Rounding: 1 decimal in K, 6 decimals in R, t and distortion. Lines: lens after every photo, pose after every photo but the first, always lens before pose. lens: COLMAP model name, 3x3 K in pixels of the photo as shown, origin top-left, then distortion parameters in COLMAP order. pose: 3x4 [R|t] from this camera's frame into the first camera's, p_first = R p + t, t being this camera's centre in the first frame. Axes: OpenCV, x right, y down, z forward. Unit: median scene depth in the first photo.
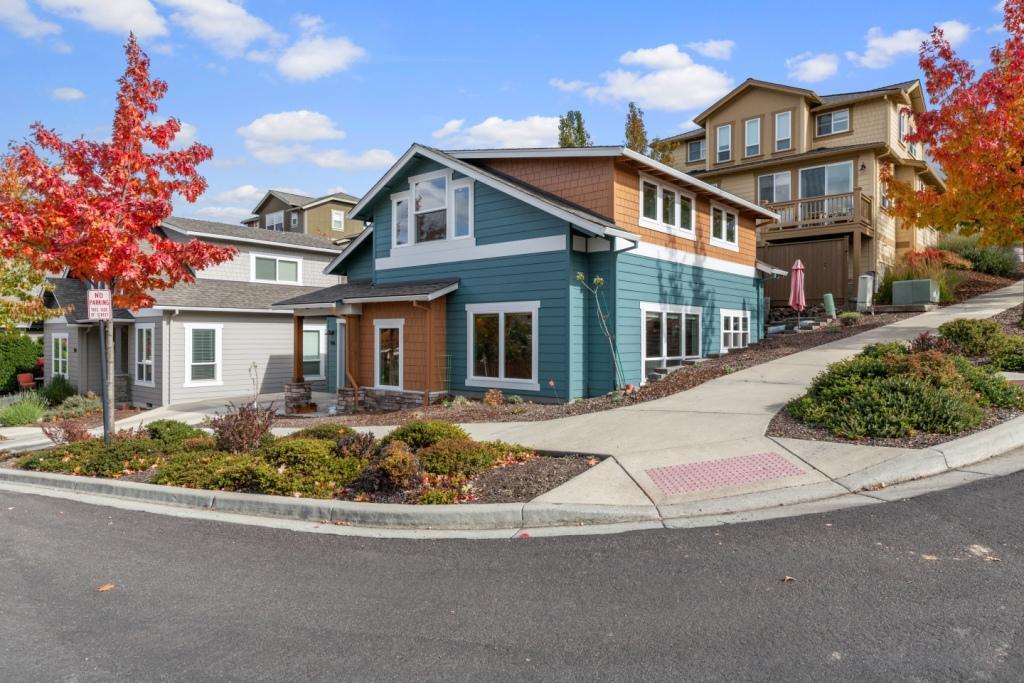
lens RADIAL K [[640.0, 0, 512.1], [0, 640.0, 340.9], [0, 0, 1]] dist [0.002301, 0.000100]
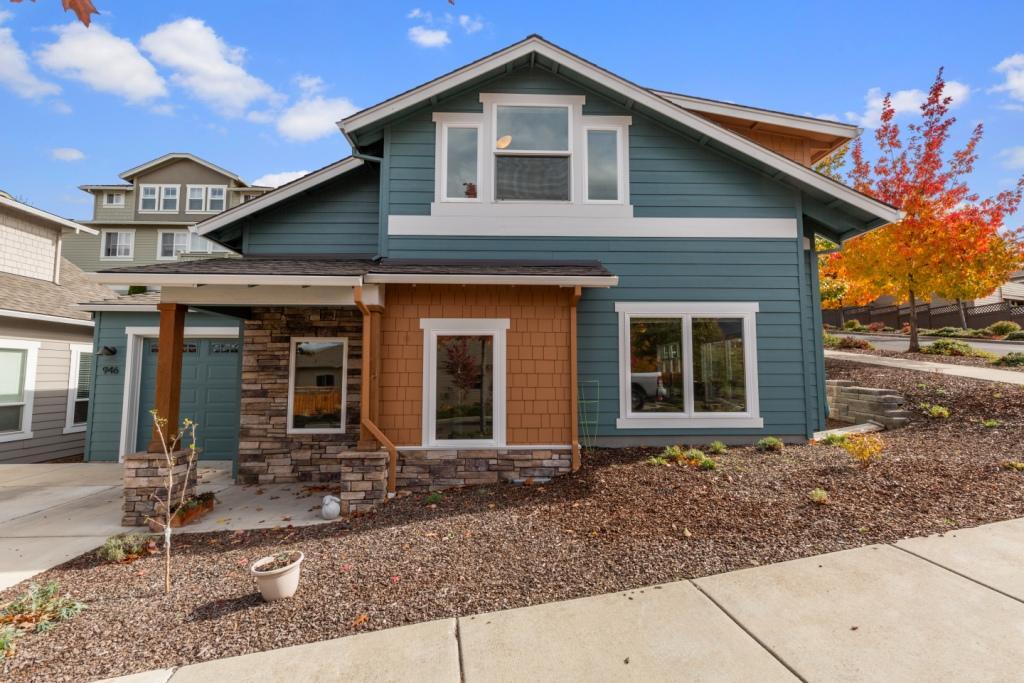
lens RADIAL K [[457.9, 0, 512.1], [0, 457.9, 338.9], [0, 0, 1]] dist [0.007977, -0.000829]
pose [[0.730923, 0.050204, 0.680611, -0.455599], [0.006768, 0.996708, -0.080789, 0.016693], [-0.682427, 0.063657, 0.728177, 0.717093]]
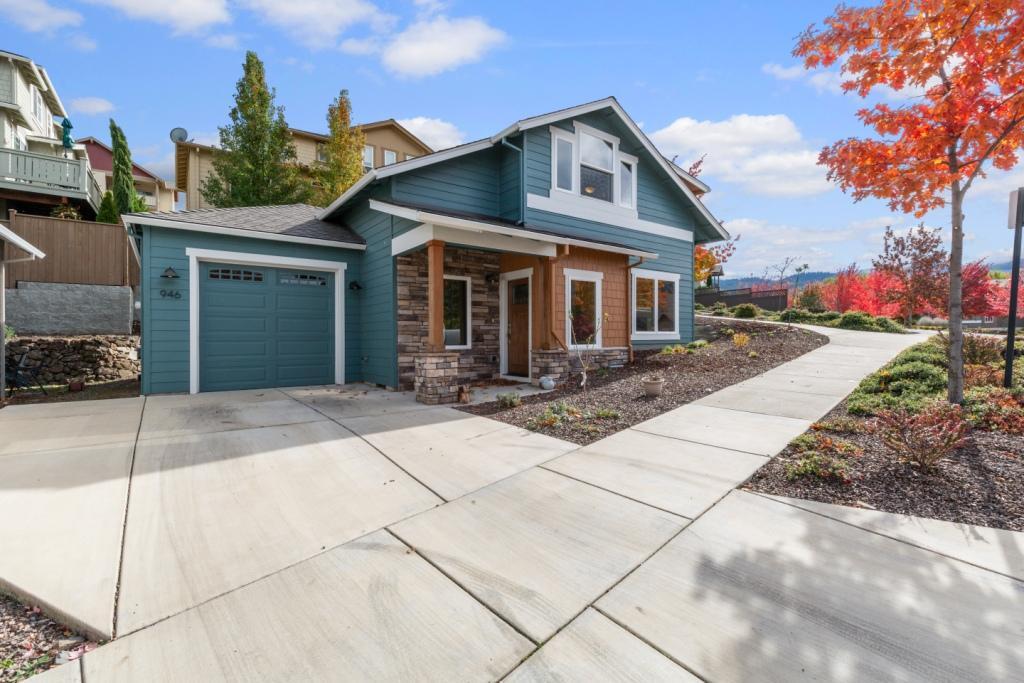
lens RADIAL K [[457.9, 0, 516.3], [0, 457.9, 339.2], [0, 0, 1]] dist [0.007977, -0.000829]
pose [[0.205439, -0.006800, 0.978646, -0.884628], [0.010575, 0.999933, 0.004728, 0.061013], [-0.978613, 0.009378, 0.205498, 1.009888]]
